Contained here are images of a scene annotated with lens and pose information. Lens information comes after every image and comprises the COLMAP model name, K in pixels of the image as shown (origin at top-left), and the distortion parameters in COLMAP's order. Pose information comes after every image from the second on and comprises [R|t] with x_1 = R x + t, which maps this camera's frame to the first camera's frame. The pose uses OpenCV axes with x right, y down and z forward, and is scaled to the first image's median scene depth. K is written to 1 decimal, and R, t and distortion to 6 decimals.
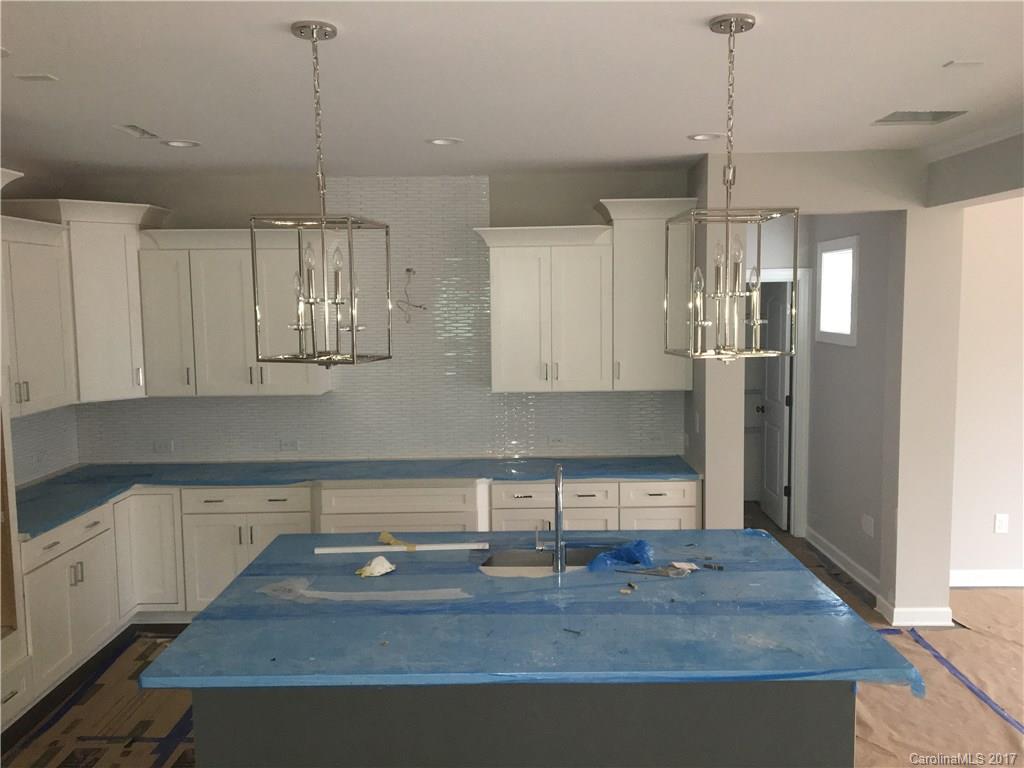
lens RADIAL K [[858.7, 0, 510.1], [0, 858.7, 381.6], [0, 0, 1]] dist [0.060528, -0.097622]
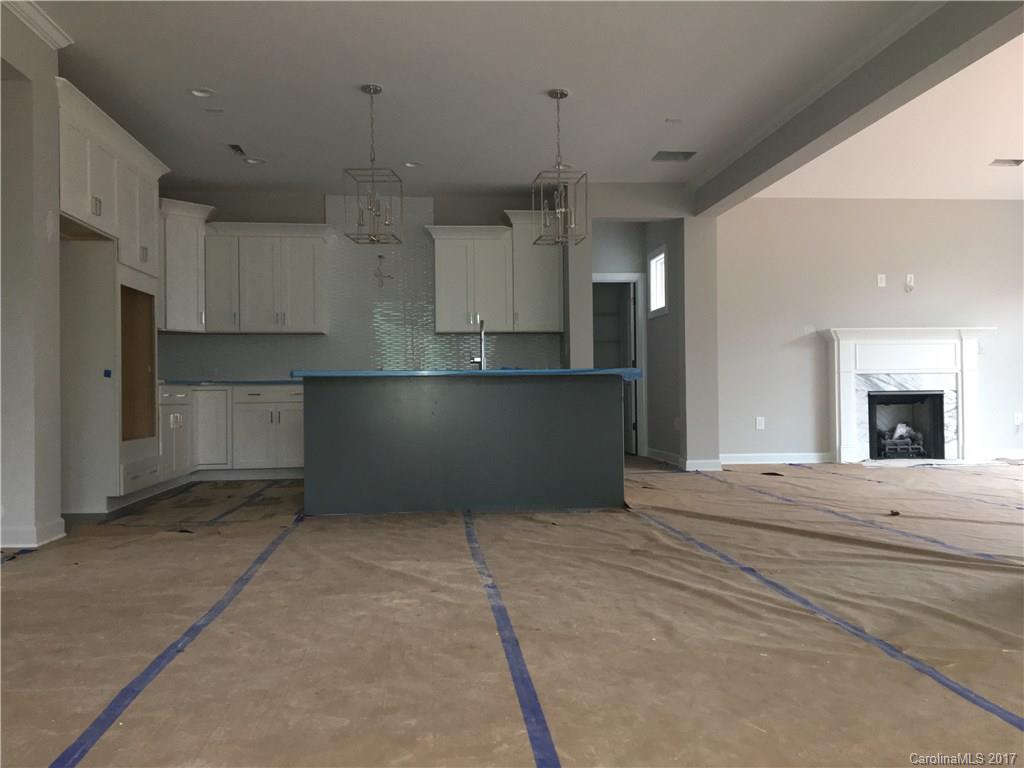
lens RADIAL K [[858.7, 0, 513.2], [0, 858.7, 386.3], [0, 0, 1]] dist [0.060528, -0.097622]
pose [[0.994271, 0.002592, 0.106853, -0.048321], [0.008685, 0.994441, -0.104933, 0.279462], [-0.106531, 0.105260, 0.988722, -0.547408]]
